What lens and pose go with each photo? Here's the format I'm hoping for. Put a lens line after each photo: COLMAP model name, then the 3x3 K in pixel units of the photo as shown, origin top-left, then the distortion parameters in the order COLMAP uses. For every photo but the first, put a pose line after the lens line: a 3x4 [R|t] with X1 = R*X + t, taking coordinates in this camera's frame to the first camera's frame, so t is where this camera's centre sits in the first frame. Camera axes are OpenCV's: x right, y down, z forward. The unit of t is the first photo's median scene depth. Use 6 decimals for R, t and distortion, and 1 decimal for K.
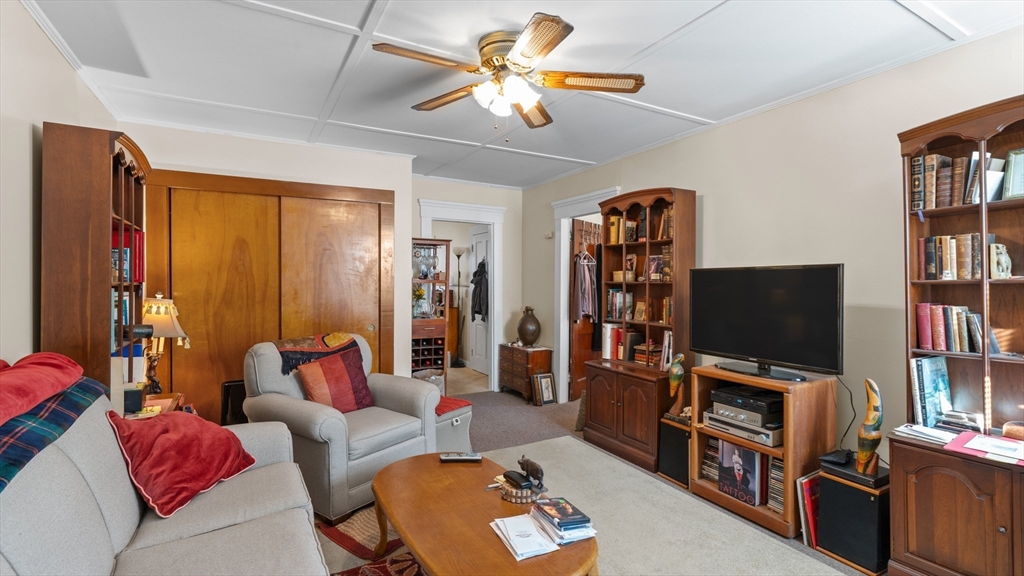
lens RADIAL K [[467.8, 0, 516.2], [0, 467.8, 281.6], [0, 0, 1]] dist [-0.002081, 0.000408]
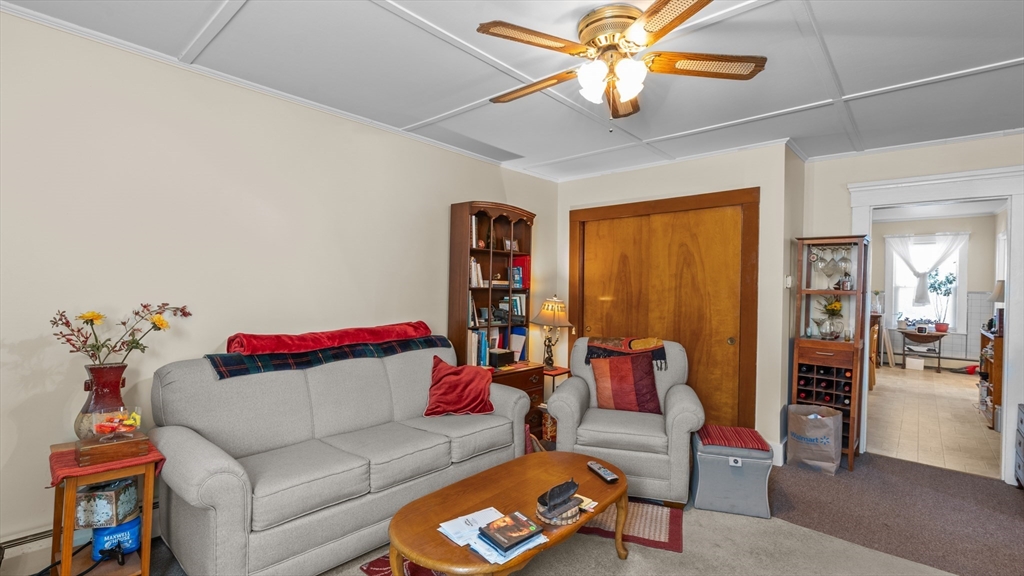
lens RADIAL K [[467.8, 0, 514.6], [0, 467.8, 290.4], [0, 0, 1]] dist [-0.002081, 0.000408]
pose [[0.306822, 0.010676, -0.951707, 0.501461], [-0.015907, 0.999855, 0.006088, -0.000197], [0.951634, 0.013271, 0.306948, 0.358321]]
